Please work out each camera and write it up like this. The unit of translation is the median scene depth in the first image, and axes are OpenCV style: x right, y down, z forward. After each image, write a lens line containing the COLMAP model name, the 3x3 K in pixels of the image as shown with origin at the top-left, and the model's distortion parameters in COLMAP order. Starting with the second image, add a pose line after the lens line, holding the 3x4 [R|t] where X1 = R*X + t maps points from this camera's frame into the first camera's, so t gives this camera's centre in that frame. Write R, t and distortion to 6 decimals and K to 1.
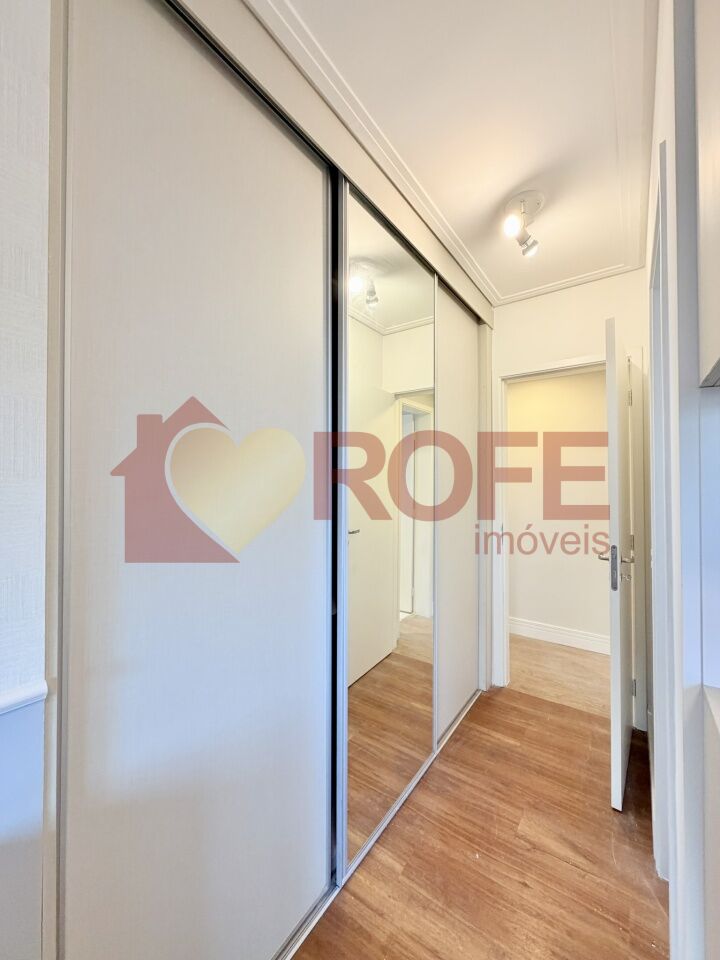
lens RADIAL K [[381.1, 0, 361.0], [0, 381.1, 476.4], [0, 0, 1]] dist [0.001184, -0.000238]
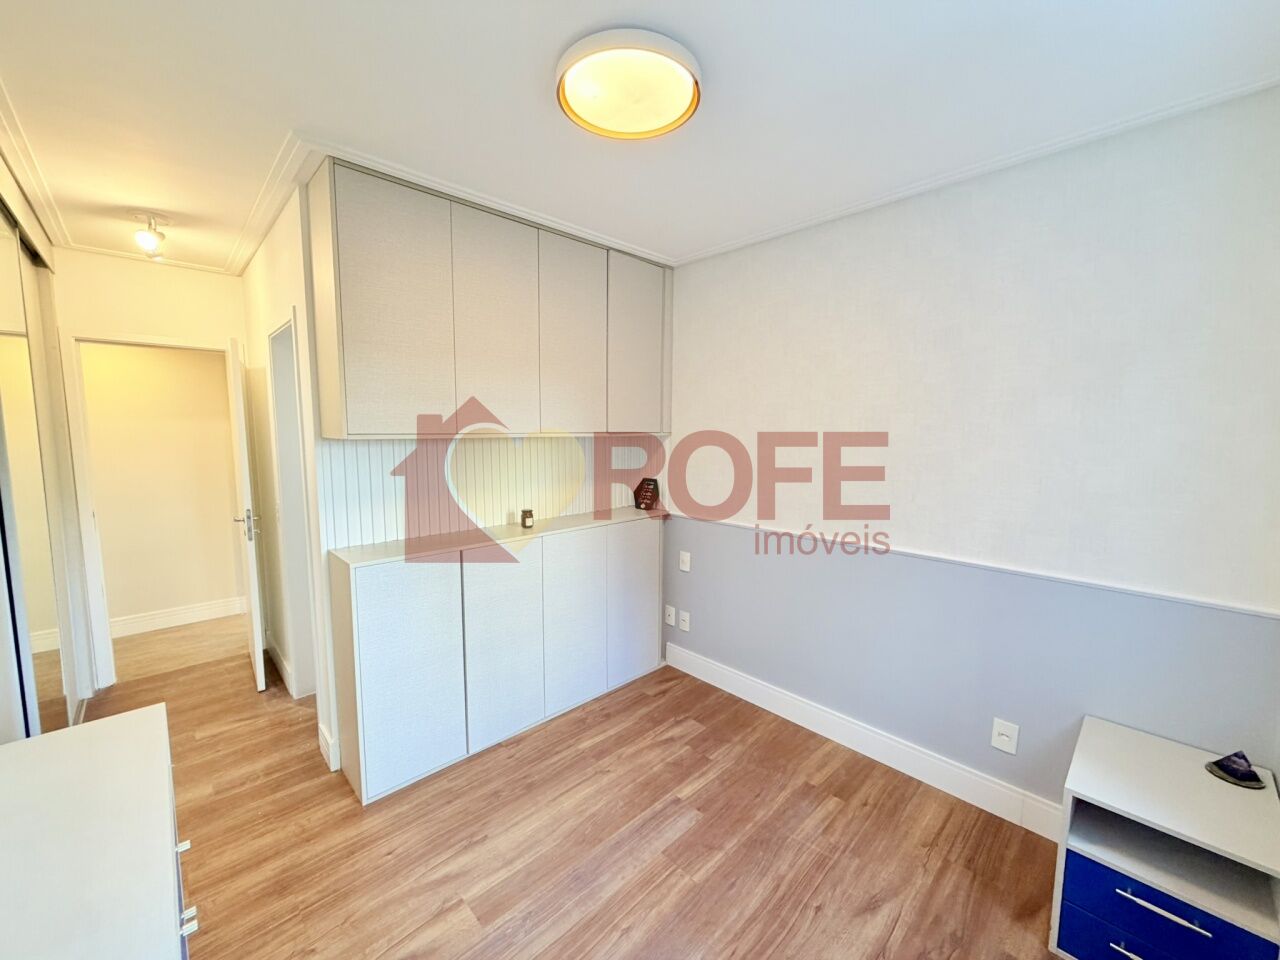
lens RADIAL K [[505.0, 0, 640.0], [0, 505.0, 480.0], [0, 0, 1]] dist [0.000216, -0.000097]
pose [[0.182905, -0.101560, 0.977871, -0.574808], [-0.019982, 0.994060, 0.106979, -0.099026], [-0.982927, -0.039107, 0.179789, -0.480546]]
